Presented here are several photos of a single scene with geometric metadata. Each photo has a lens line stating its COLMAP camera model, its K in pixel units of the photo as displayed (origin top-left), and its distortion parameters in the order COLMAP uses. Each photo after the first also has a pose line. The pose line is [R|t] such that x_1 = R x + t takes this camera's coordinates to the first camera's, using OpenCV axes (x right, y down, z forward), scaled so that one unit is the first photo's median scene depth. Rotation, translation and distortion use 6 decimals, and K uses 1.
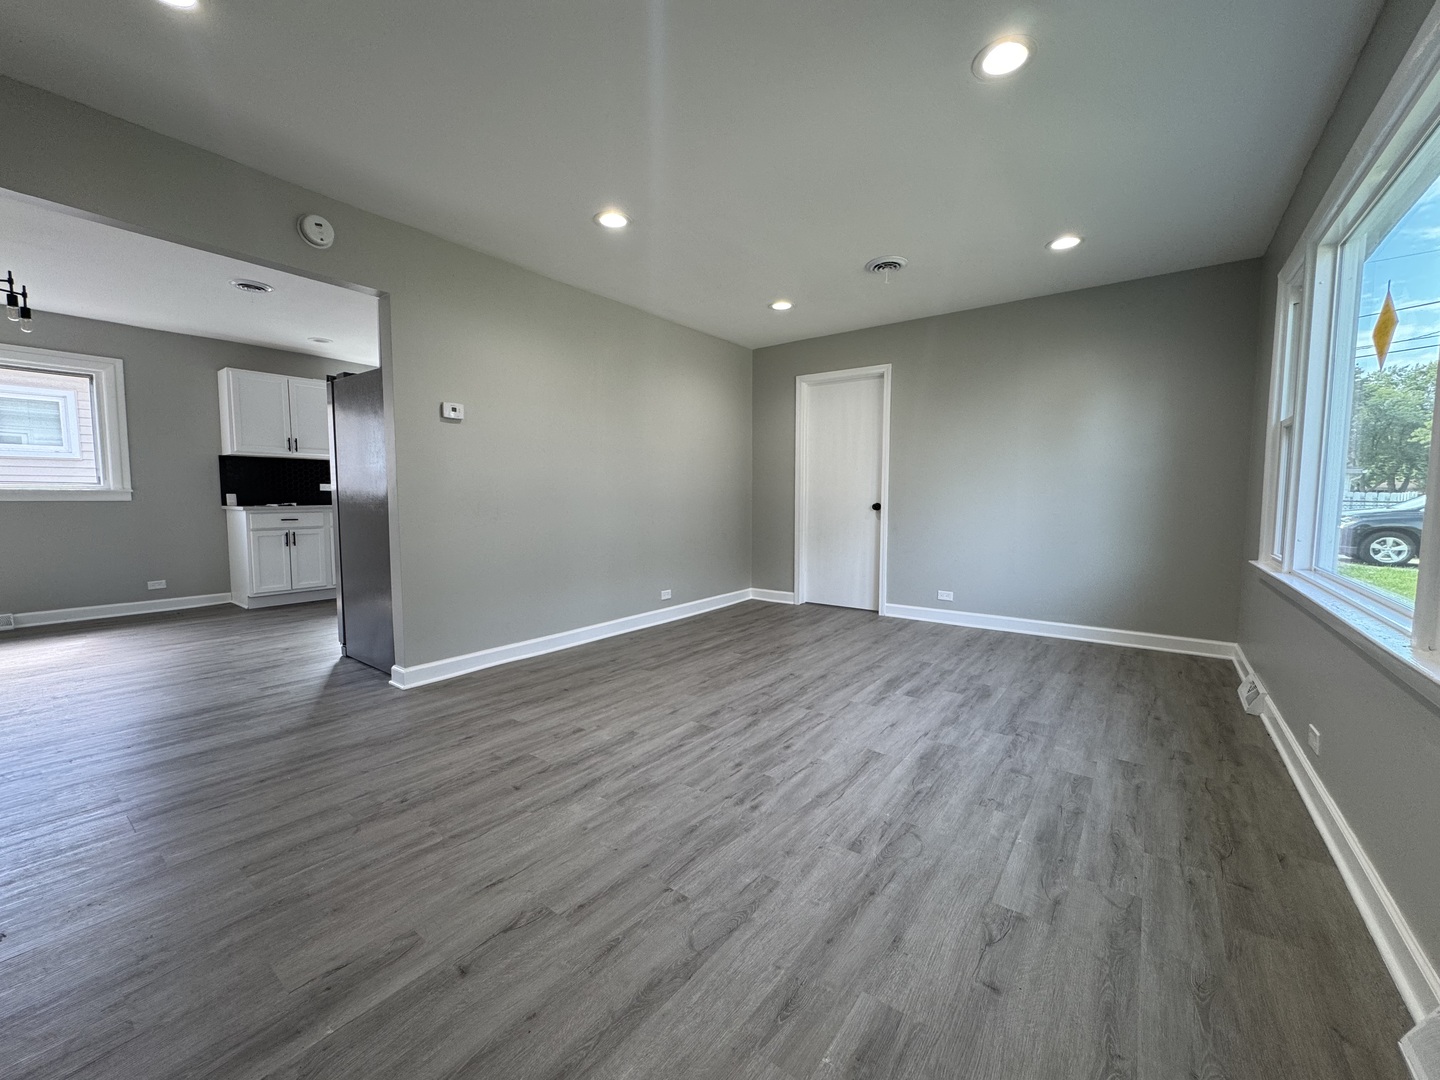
lens RADIAL K [[573.6, 0, 719.7], [0, 573.6, 543.7], [0, 0, 1]] dist [-0.003376, -0.000483]
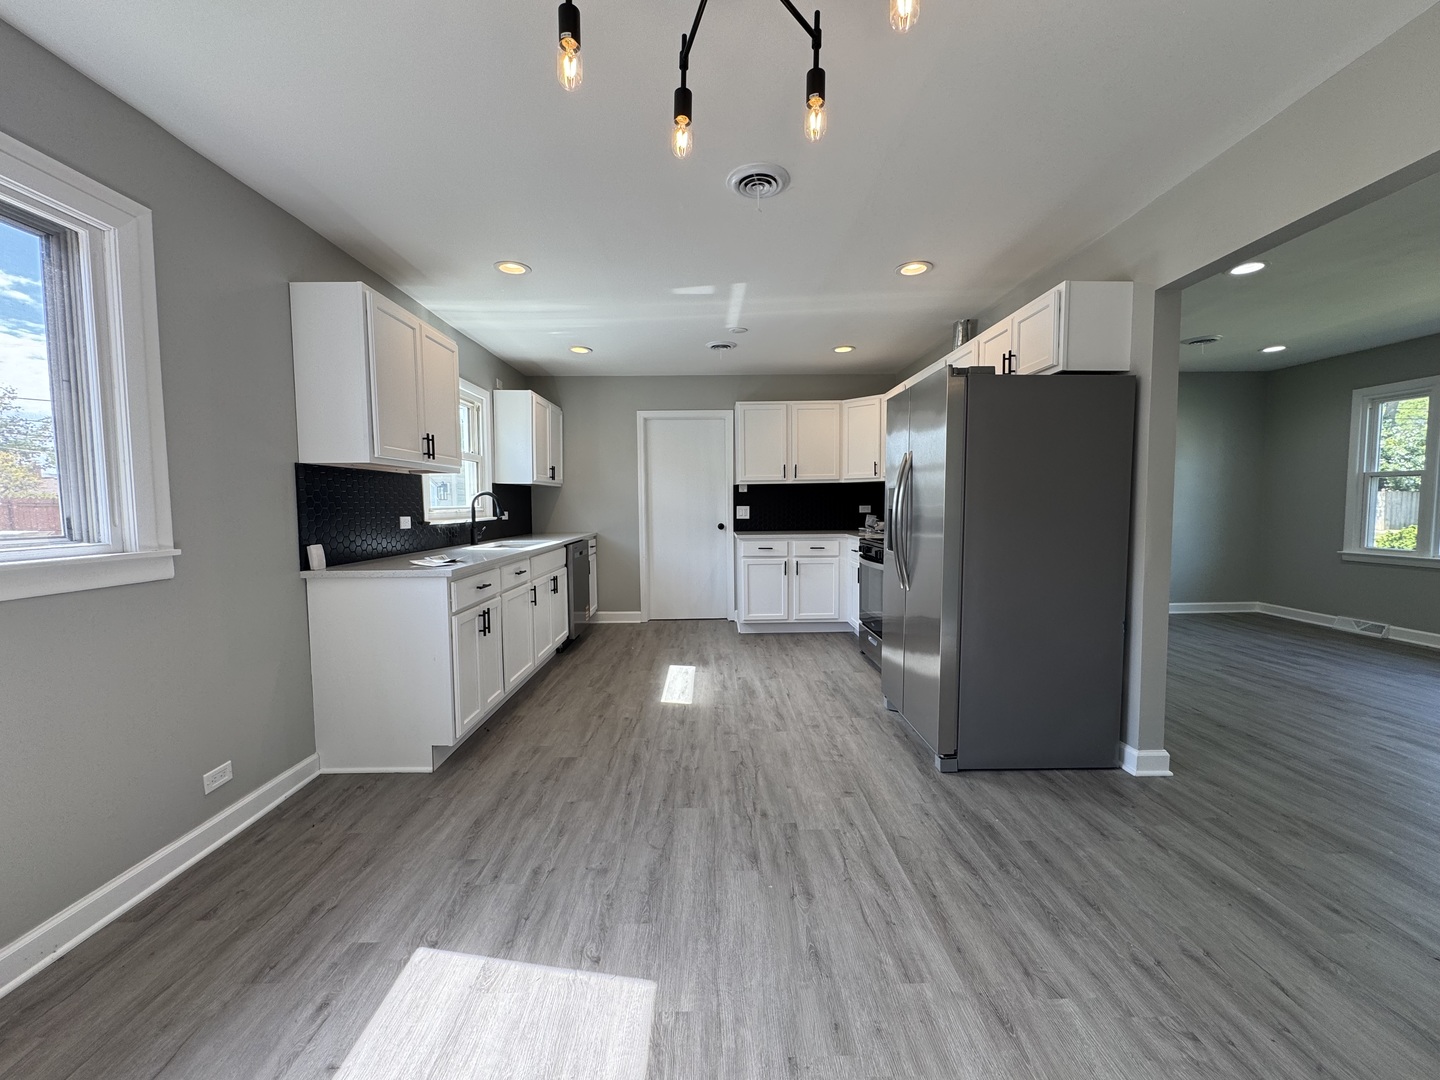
lens RADIAL K [[573.6, 0, 719.7], [0, 573.6, 543.7], [0, 0, 1]] dist [-0.003376, -0.000483]
pose [[0.789323, -0.056133, 0.611407, -1.436994], [0.063766, 0.997922, 0.009297, -0.116482], [-0.610658, 0.031649, 0.791262, 0.685618]]
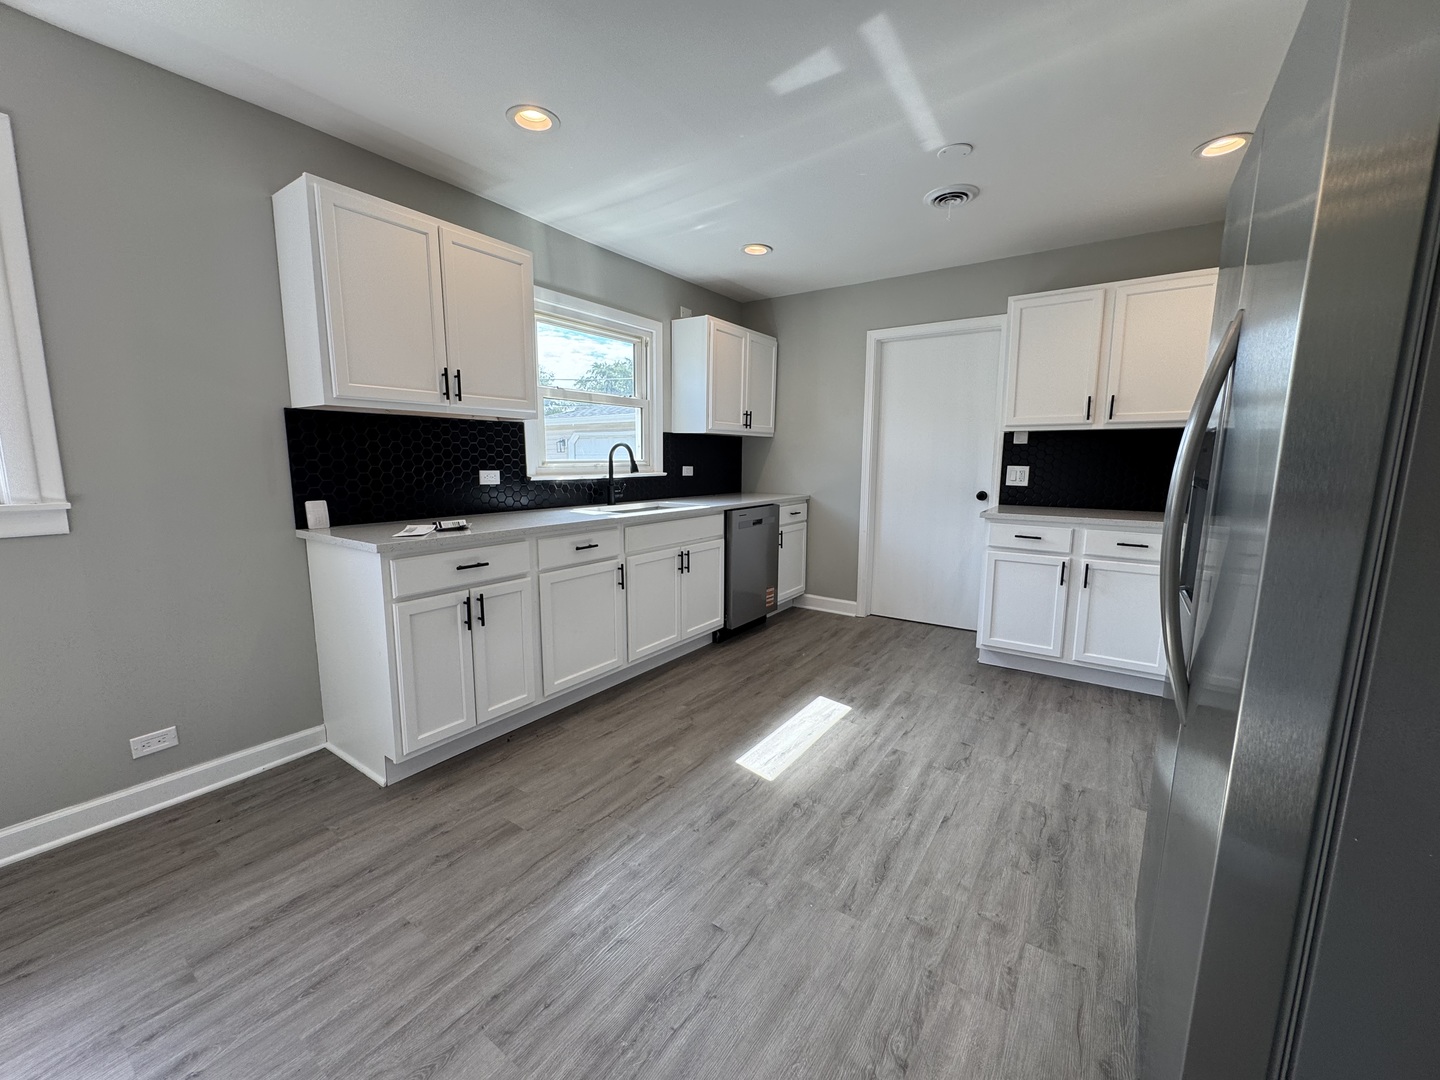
lens RADIAL K [[575.1, 0, 720.0], [0, 575.1, 540.0], [0, 0, 1]] dist [-0.001928, -0.000148]
pose [[0.999175, -0.005619, 0.040222, -0.934036], [0.003152, 0.998124, 0.061138, -0.136043], [-0.040491, -0.060961, 0.997319, 0.916639]]
